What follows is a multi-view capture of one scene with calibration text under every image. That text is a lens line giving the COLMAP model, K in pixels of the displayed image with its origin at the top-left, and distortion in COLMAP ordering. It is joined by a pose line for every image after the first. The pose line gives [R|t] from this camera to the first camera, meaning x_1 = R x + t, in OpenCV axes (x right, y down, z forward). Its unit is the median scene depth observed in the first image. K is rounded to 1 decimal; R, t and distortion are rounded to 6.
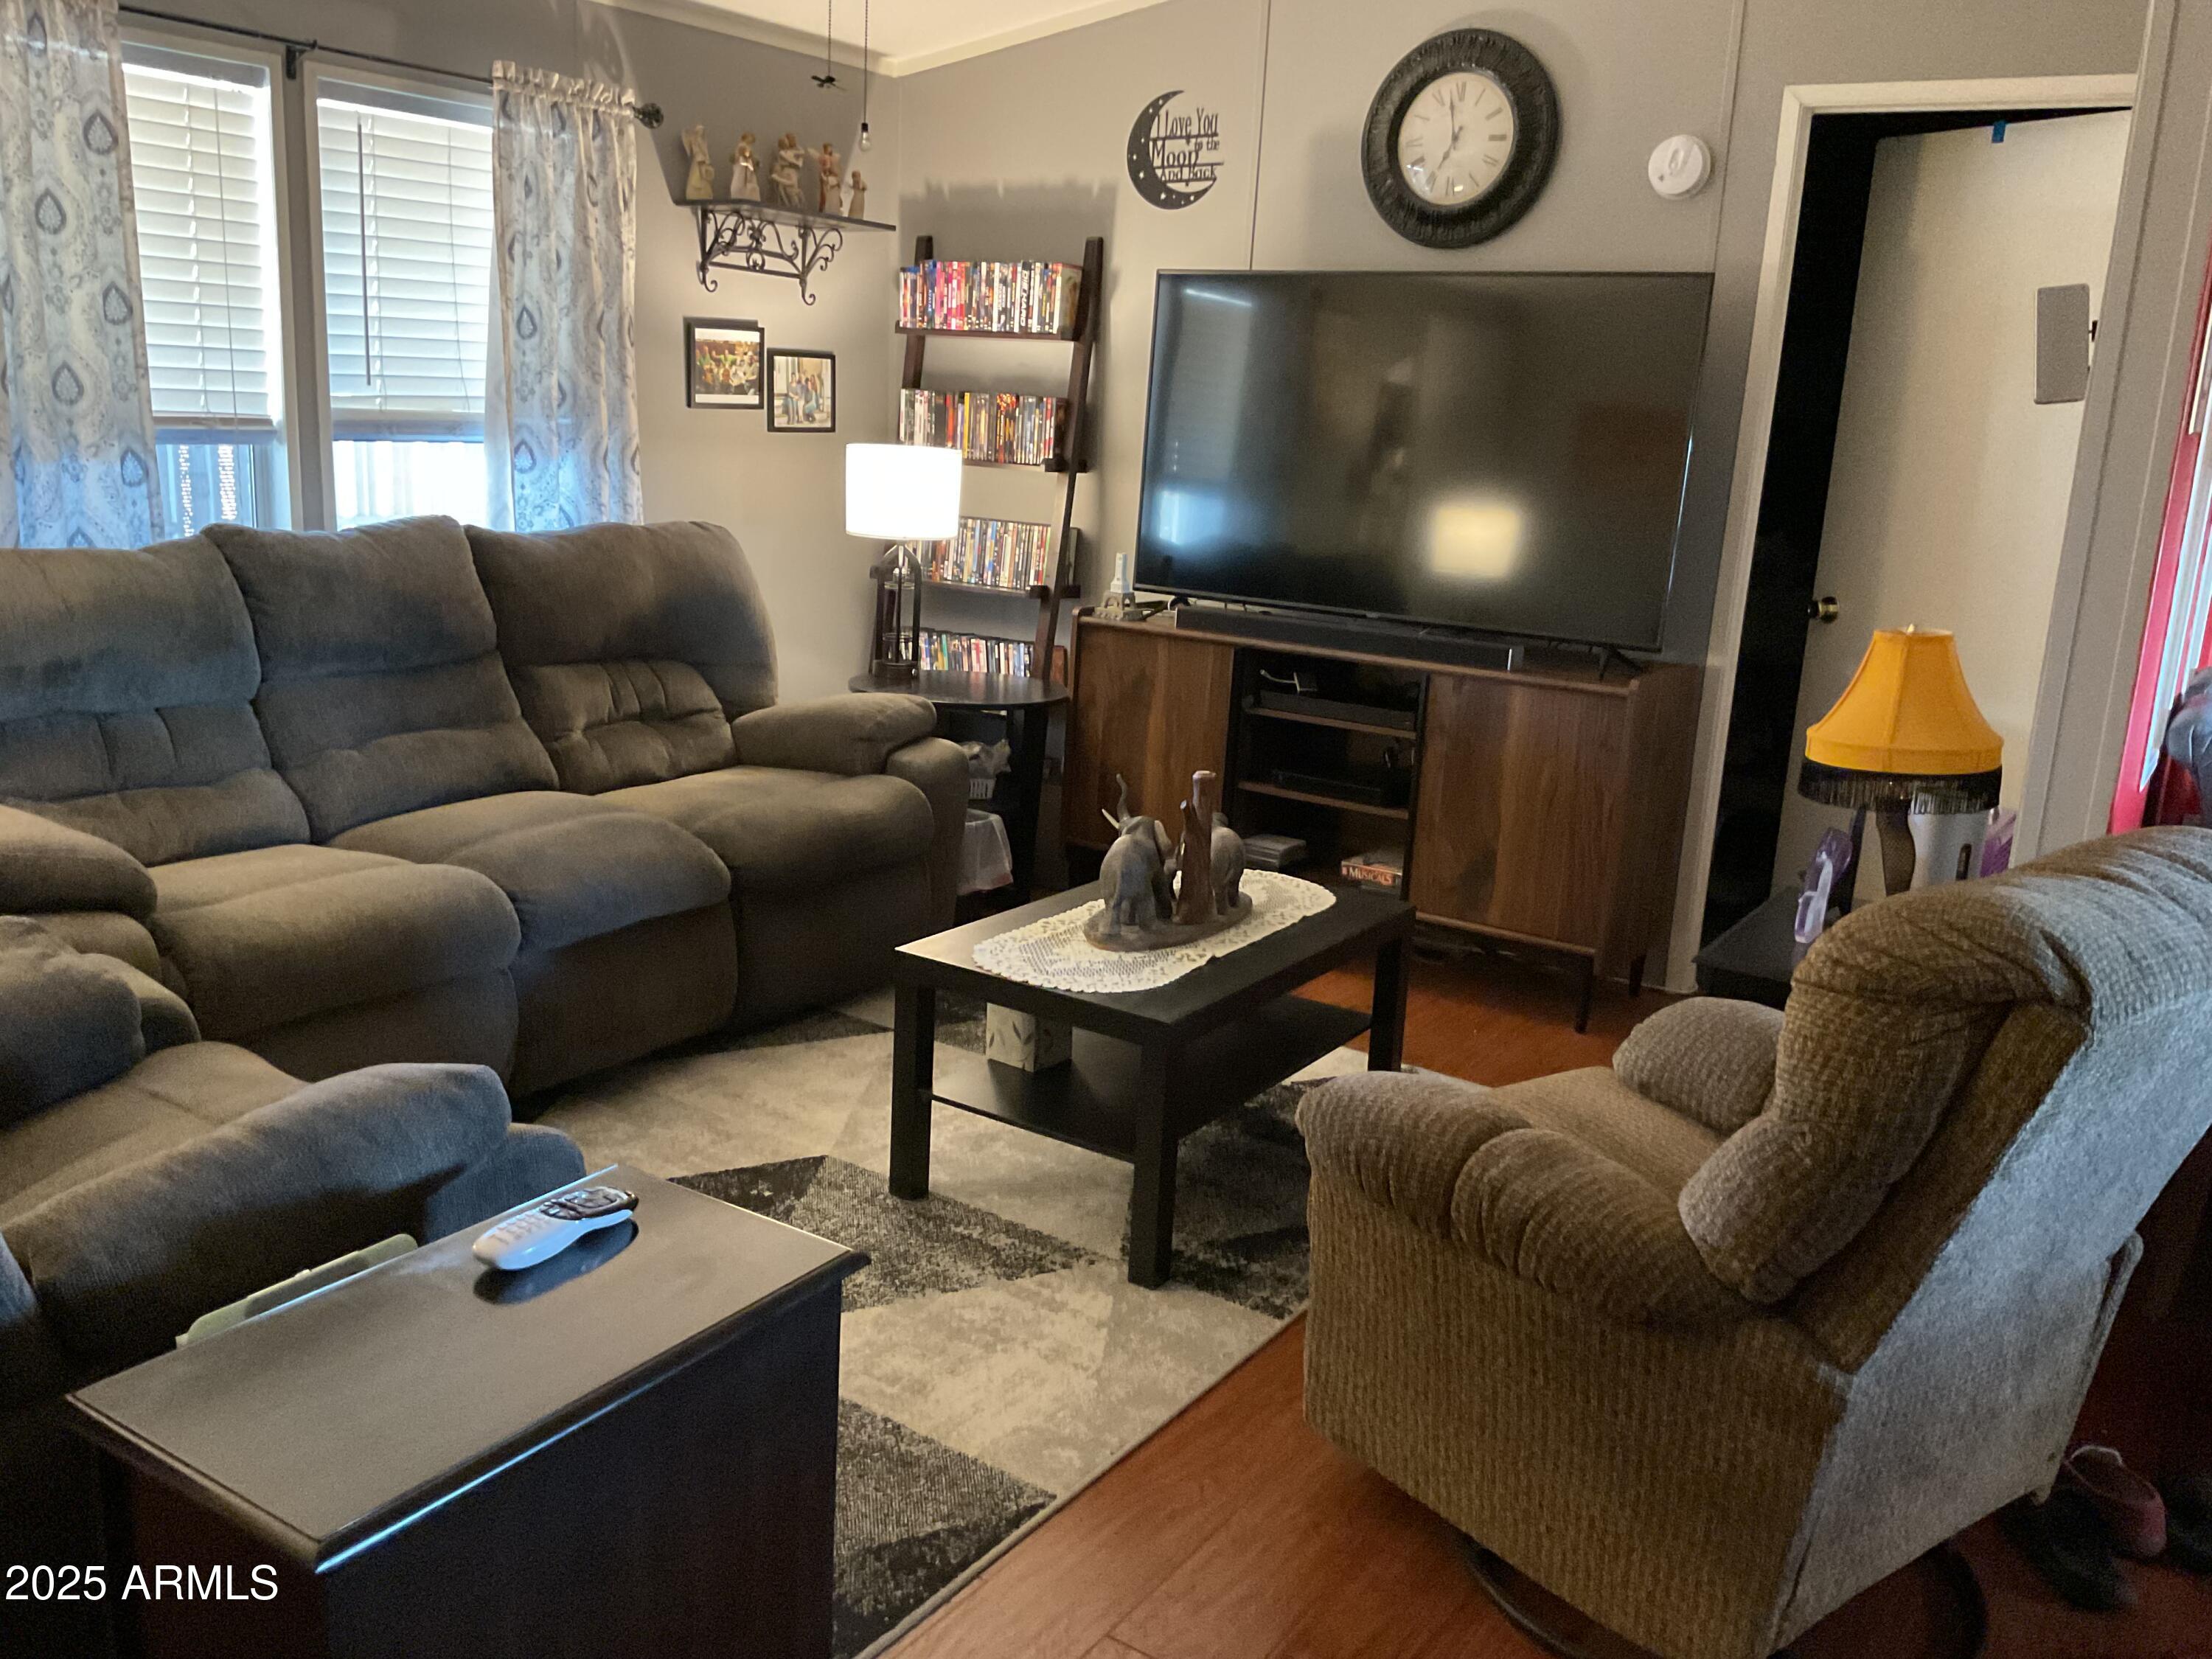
lens RADIAL K [[1824.1, 0, 1106.0], [0, 1824.1, 829.5], [0, 0, 1]] dist [0.135884, -0.279428]
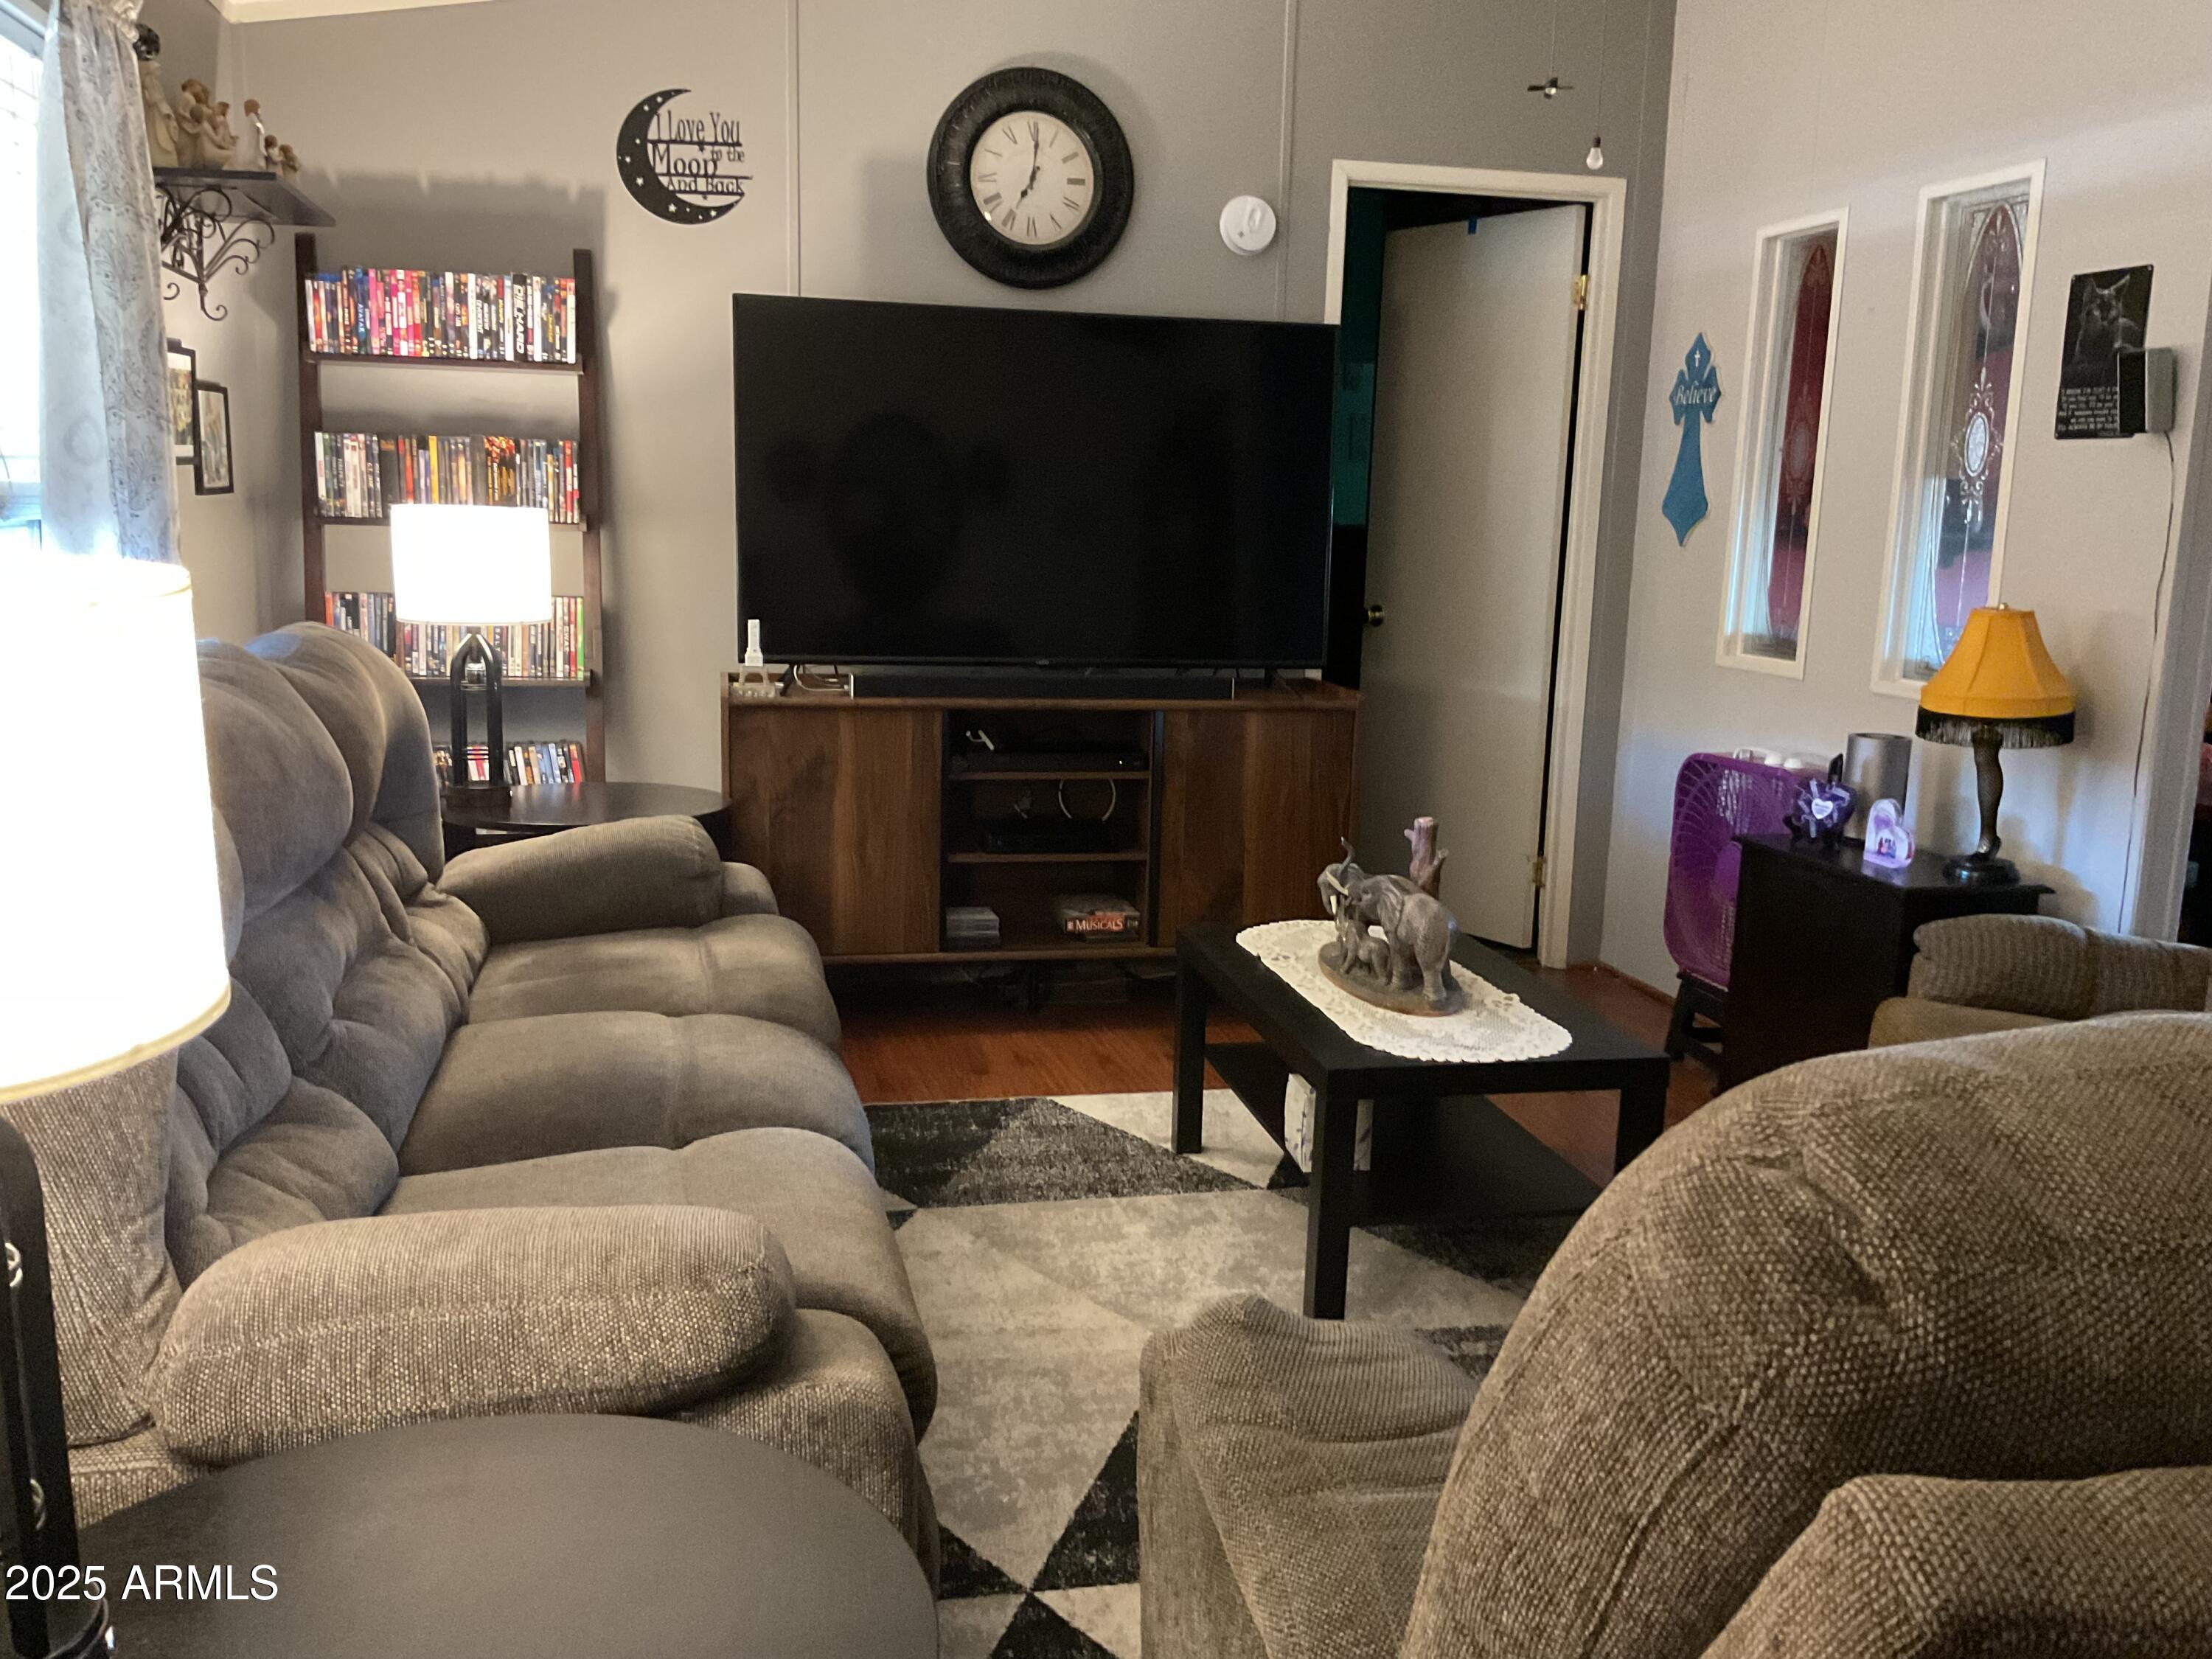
lens RADIAL K [[1824.1, 0, 1106.0], [0, 1824.1, 829.5], [0, 0, 1]] dist [0.135884, -0.279428]
pose [[0.695320, -0.160033, 0.700657, -0.484177], [0.174958, 0.983256, 0.050954, -0.067796], [-0.697080, 0.087156, 0.711677, 0.273709]]
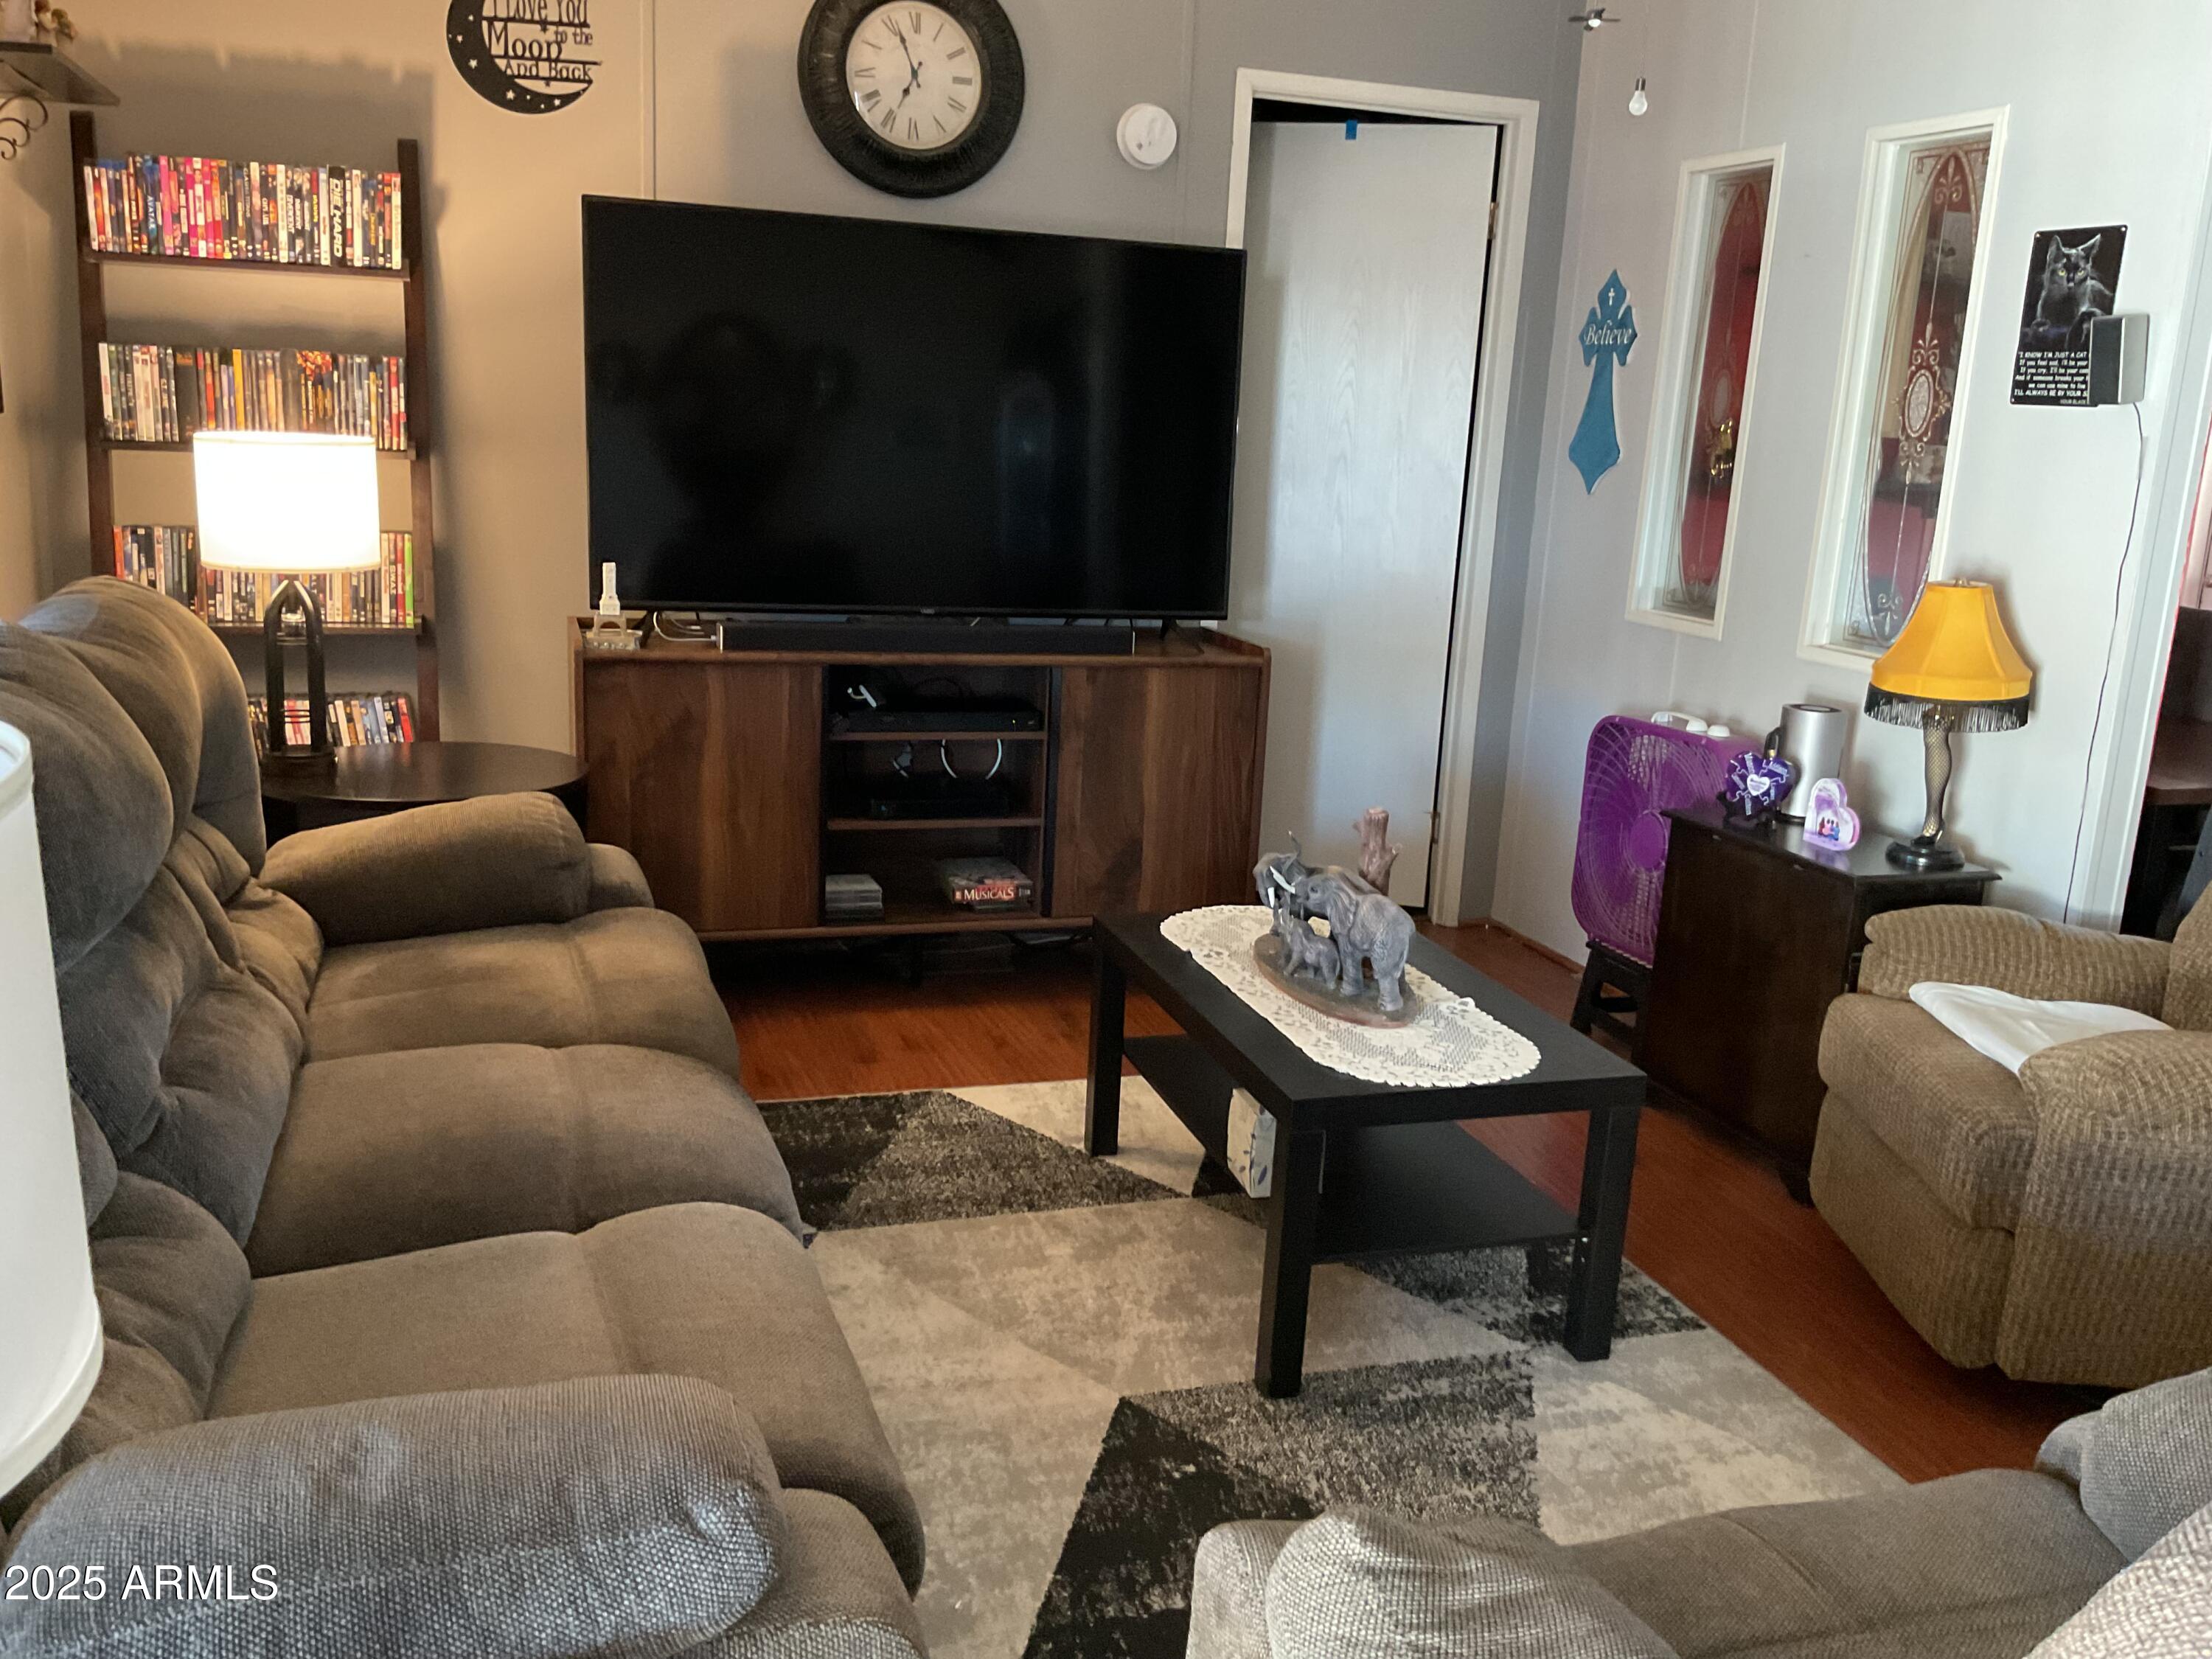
lens RADIAL K [[1826.4, 0, 1106.0], [0, 1826.4, 829.5], [0, 0, 1]] dist [0.128775, -0.272969]
pose [[0.621823, -0.198004, 0.757714, -0.462654], [0.164326, 0.978961, 0.120965, -0.098456], [-0.765724, 0.049294, 0.641278, 0.337107]]
